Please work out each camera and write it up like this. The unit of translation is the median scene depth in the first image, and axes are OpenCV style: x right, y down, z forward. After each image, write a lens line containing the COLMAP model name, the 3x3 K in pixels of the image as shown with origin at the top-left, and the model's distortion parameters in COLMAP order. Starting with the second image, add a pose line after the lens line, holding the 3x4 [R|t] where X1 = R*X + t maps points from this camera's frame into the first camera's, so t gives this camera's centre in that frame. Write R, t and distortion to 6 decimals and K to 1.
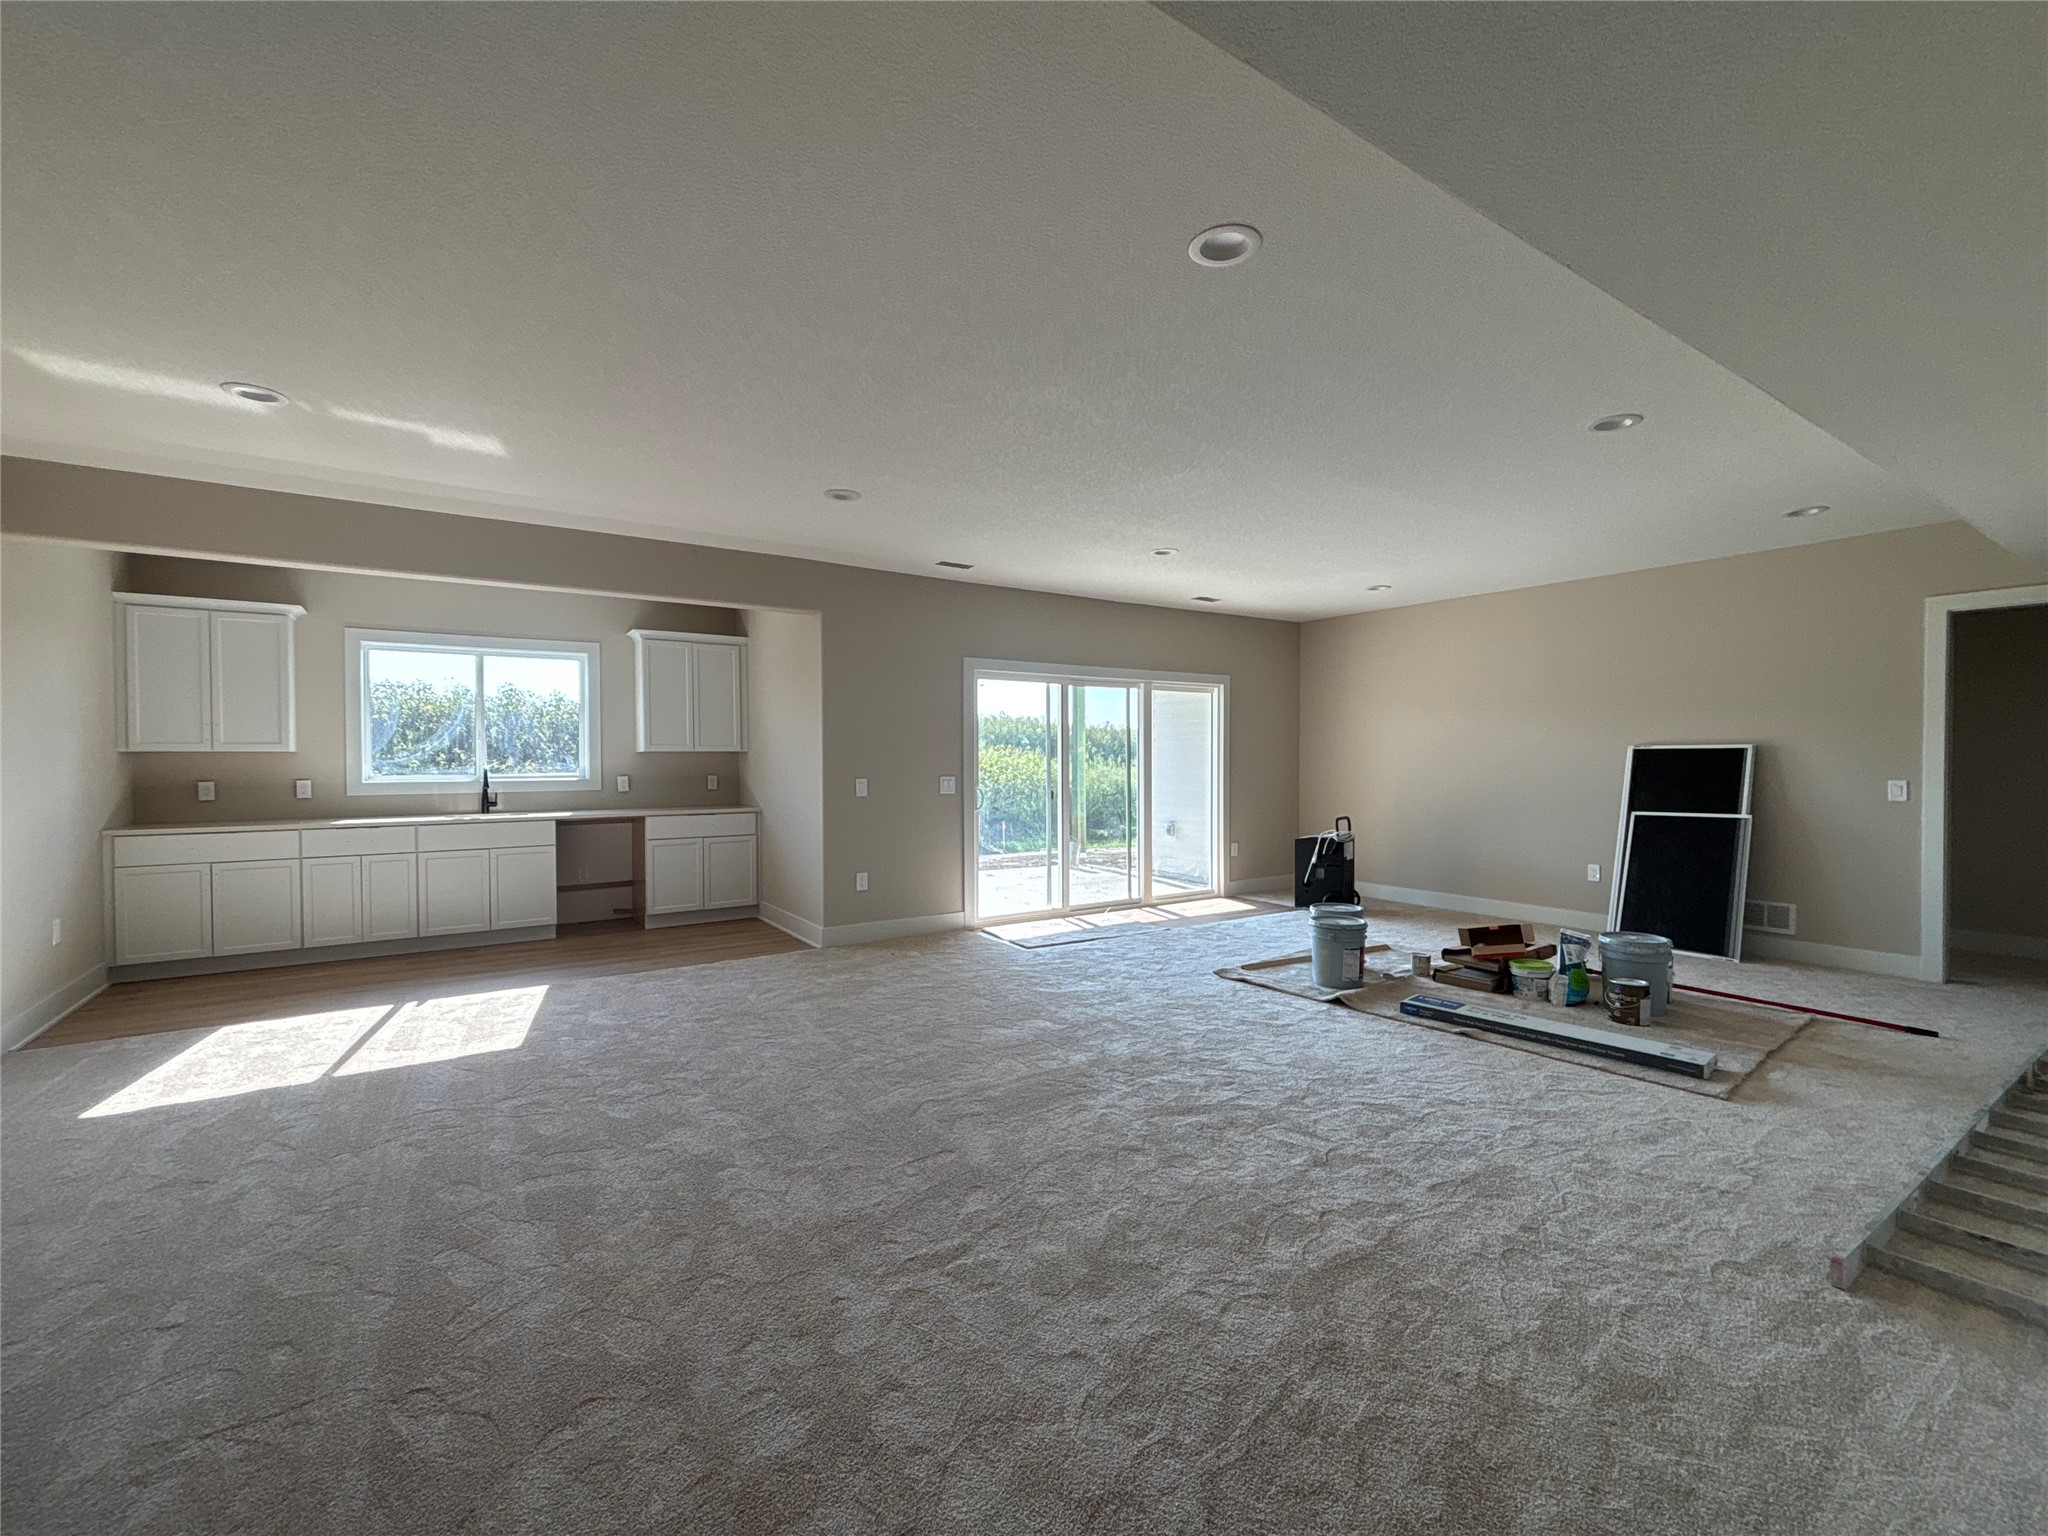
lens RADIAL K [[870.9, 0, 1024.0], [0, 870.9, 768.0], [0, 0, 1]] dist [-0.001816, -0.000070]
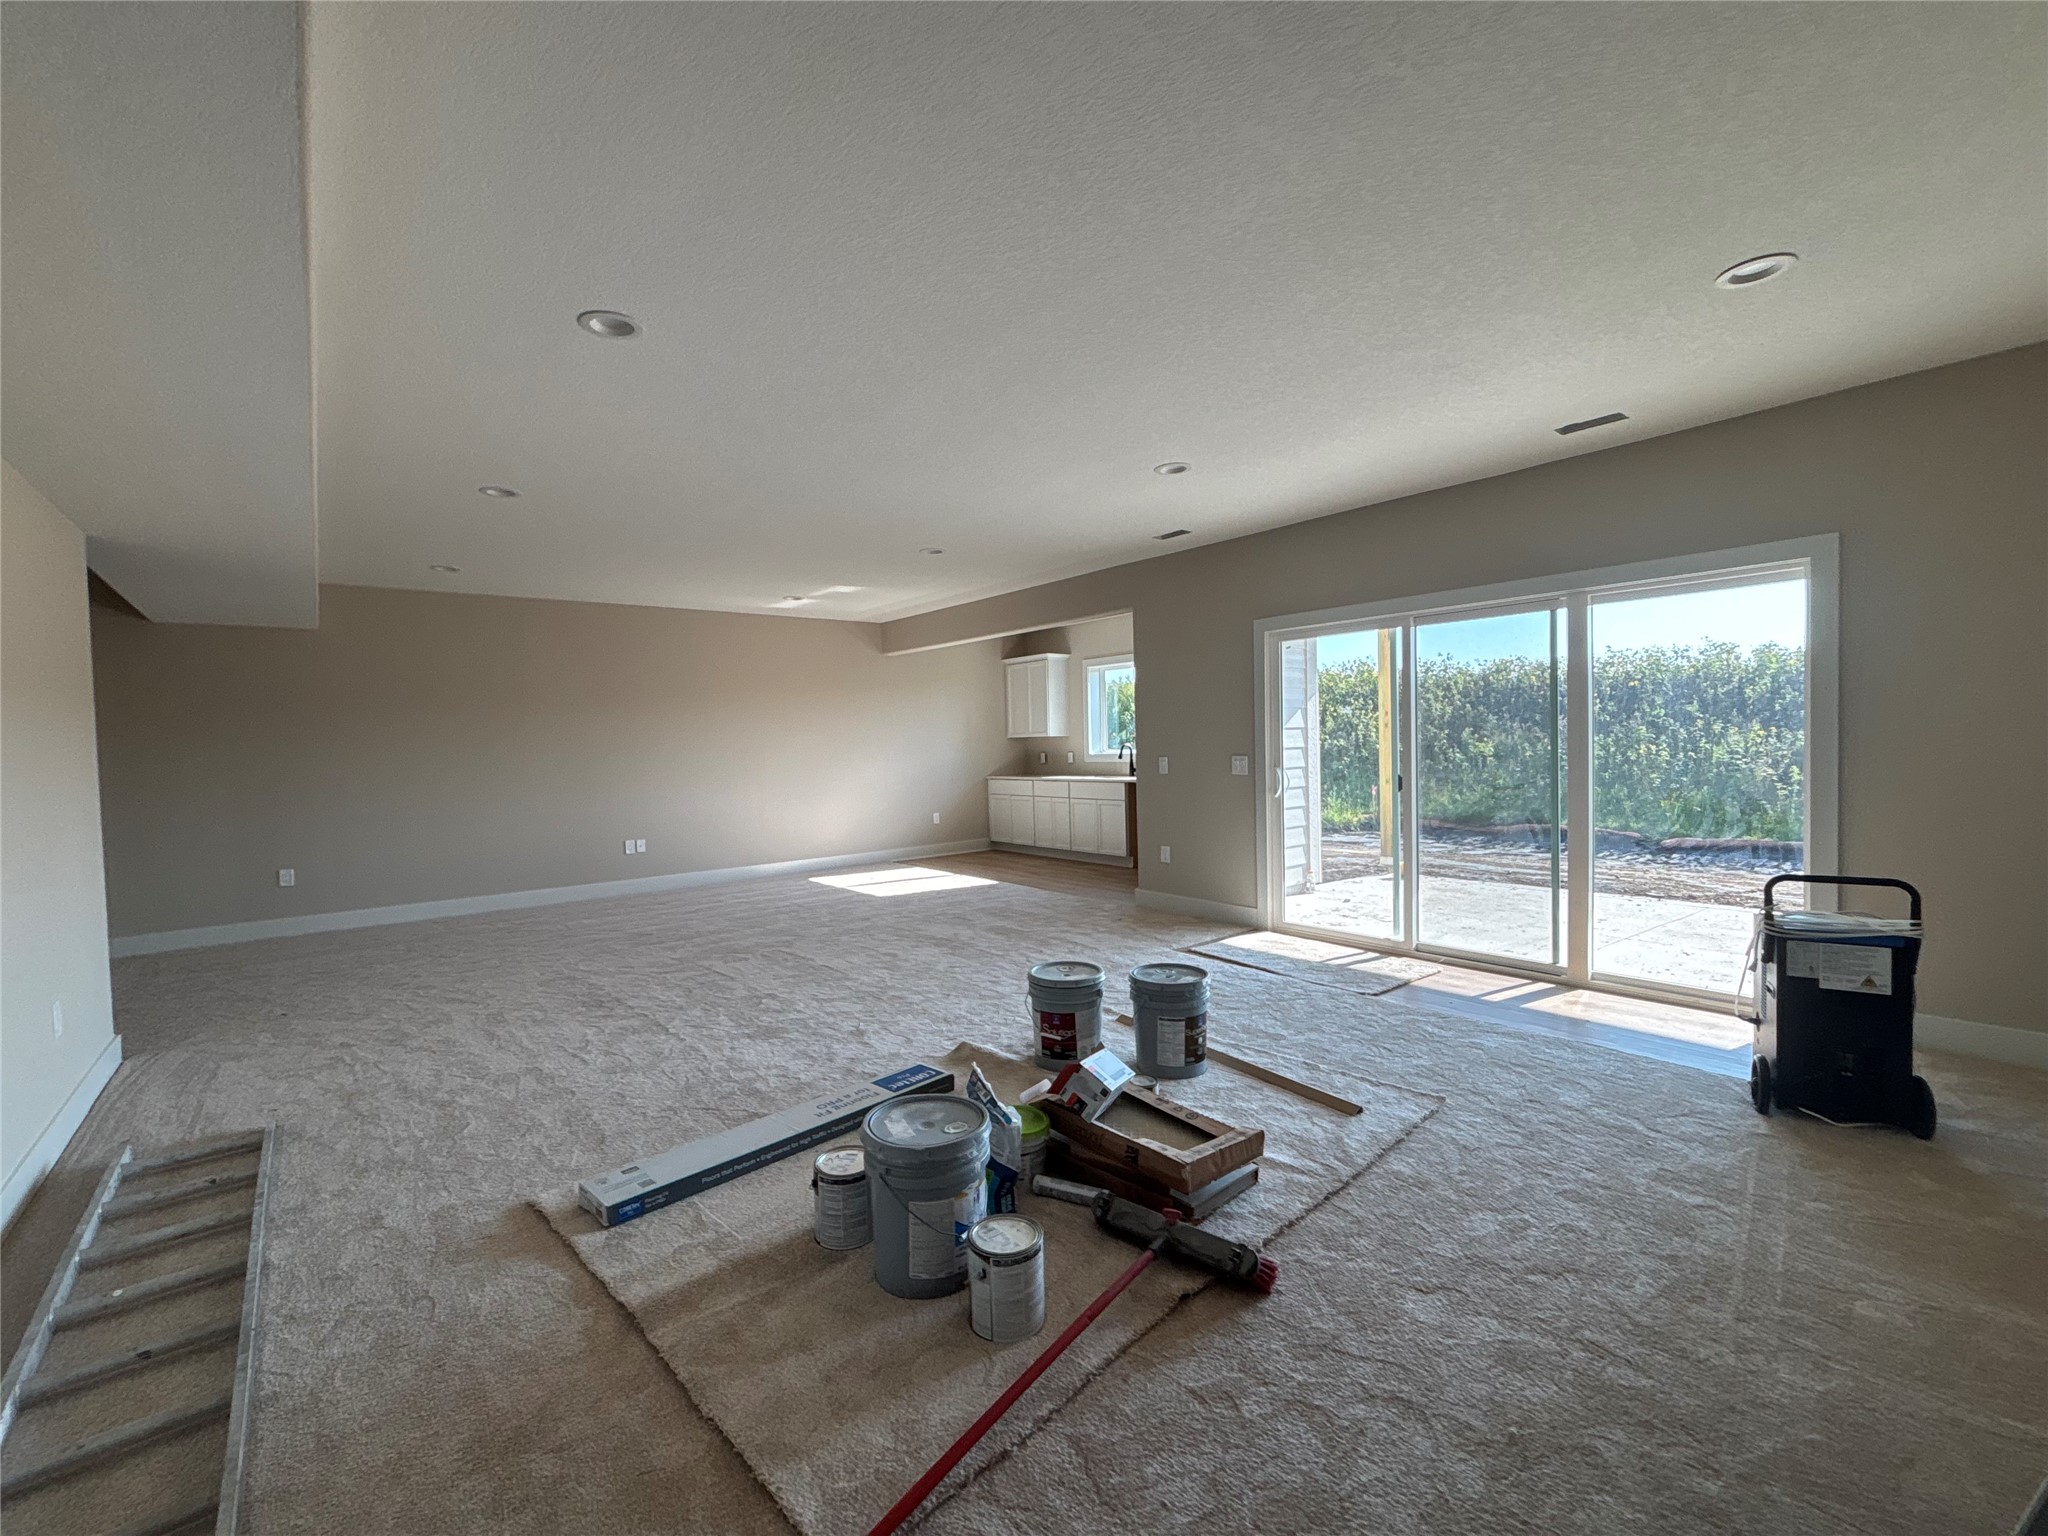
lens RADIAL K [[870.9, 0, 1024.0], [0, 870.9, 768.0], [0, 0, 1]] dist [-0.001816, -0.000070]
pose [[0.082784, 0.029920, -0.996118, 0.852745], [0.016557, 0.999370, 0.031394, -0.010541], [0.996430, -0.019091, 0.082236, 0.742452]]
